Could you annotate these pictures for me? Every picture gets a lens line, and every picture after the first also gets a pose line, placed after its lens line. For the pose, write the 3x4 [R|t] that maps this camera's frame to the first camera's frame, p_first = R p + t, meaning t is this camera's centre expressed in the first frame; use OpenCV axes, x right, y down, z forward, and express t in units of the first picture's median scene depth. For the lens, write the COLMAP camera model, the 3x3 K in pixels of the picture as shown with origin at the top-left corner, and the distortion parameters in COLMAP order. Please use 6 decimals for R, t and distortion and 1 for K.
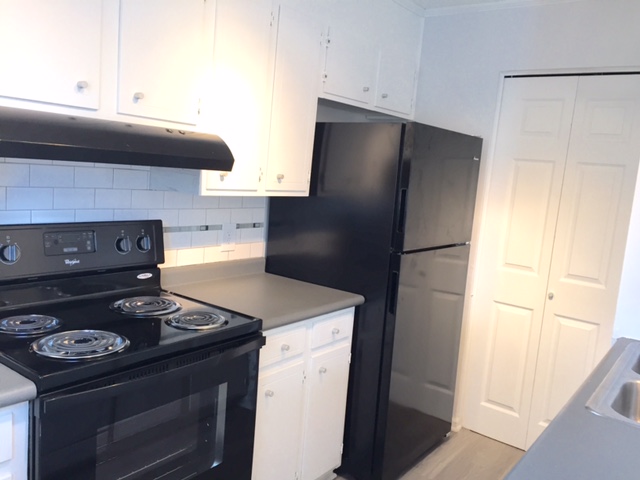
lens RADIAL K [[547.9, 0, 320.0], [0, 547.9, 240.0], [0, 0, 1]] dist [0.087153, -0.122654]
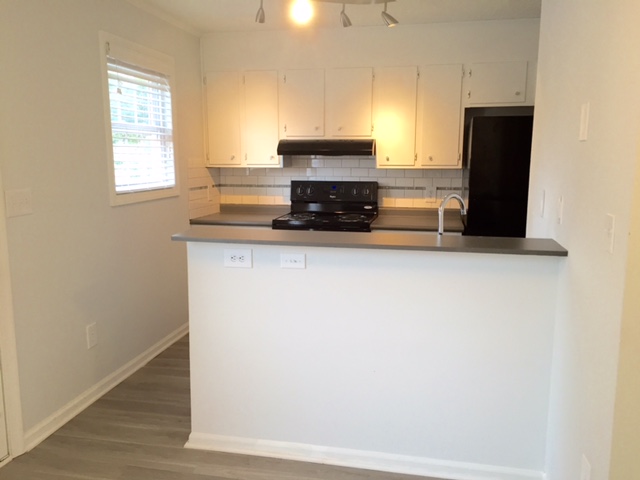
lens RADIAL K [[547.9, 0, 320.0], [0, 547.9, 240.0], [0, 0, 1]] dist [0.087153, -0.122654]
pose [[0.422690, 0.063157, -0.904071, 1.552243], [-0.091327, 0.995459, 0.026842, 0.150985], [0.901661, 0.071221, 0.426539, -0.089260]]
